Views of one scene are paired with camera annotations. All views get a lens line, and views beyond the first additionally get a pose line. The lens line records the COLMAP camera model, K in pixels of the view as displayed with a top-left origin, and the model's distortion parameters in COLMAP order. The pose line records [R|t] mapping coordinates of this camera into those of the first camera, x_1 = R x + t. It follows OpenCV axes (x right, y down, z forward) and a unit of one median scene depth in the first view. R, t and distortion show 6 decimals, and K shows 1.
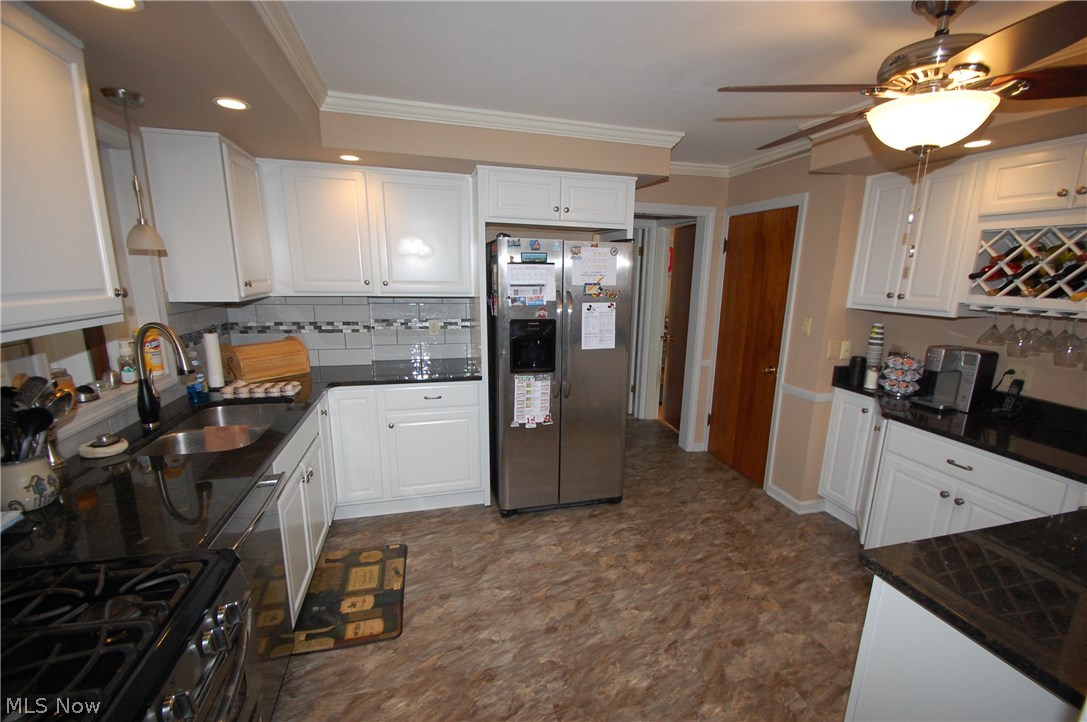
lens RADIAL K [[477.0, 0, 557.4], [0, 477.0, 379.9], [0, 0, 1]] dist [0.014744, -0.014896]
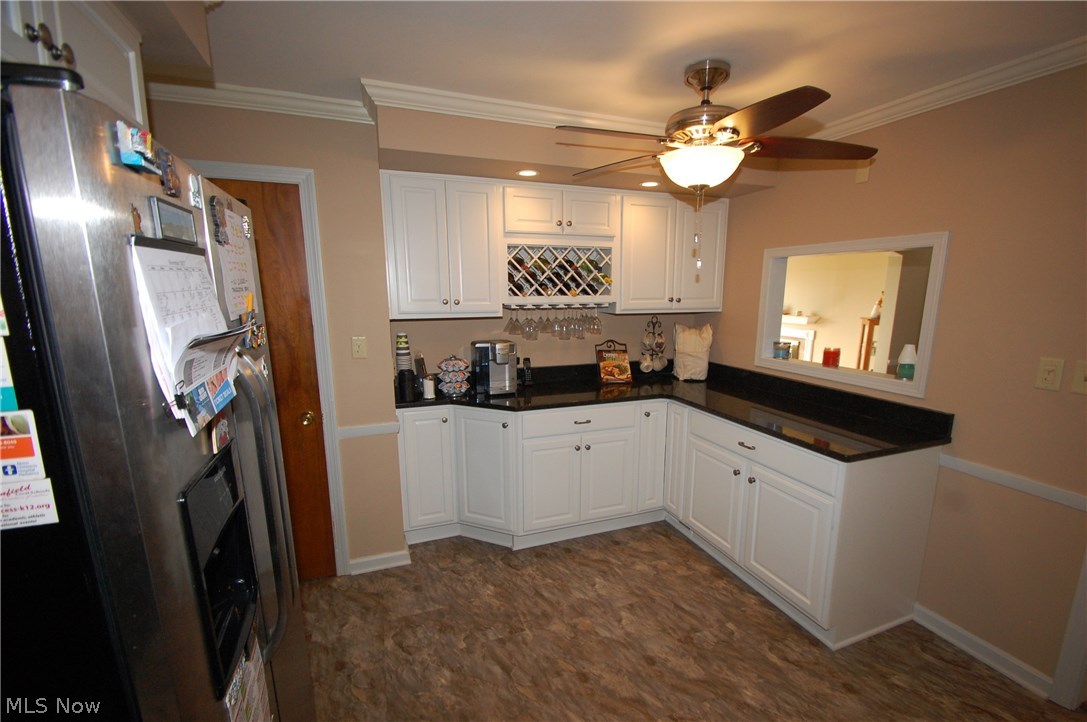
lens RADIAL K [[477.0, 0, 557.4], [0, 477.0, 379.9], [0, 0, 1]] dist [0.014744, -0.014896]
pose [[-0.098760, -0.211304, 0.972418, -0.383520], [0.220777, 0.948189, 0.228462, -0.226861], [-0.970311, 0.237251, -0.046992, 0.985363]]
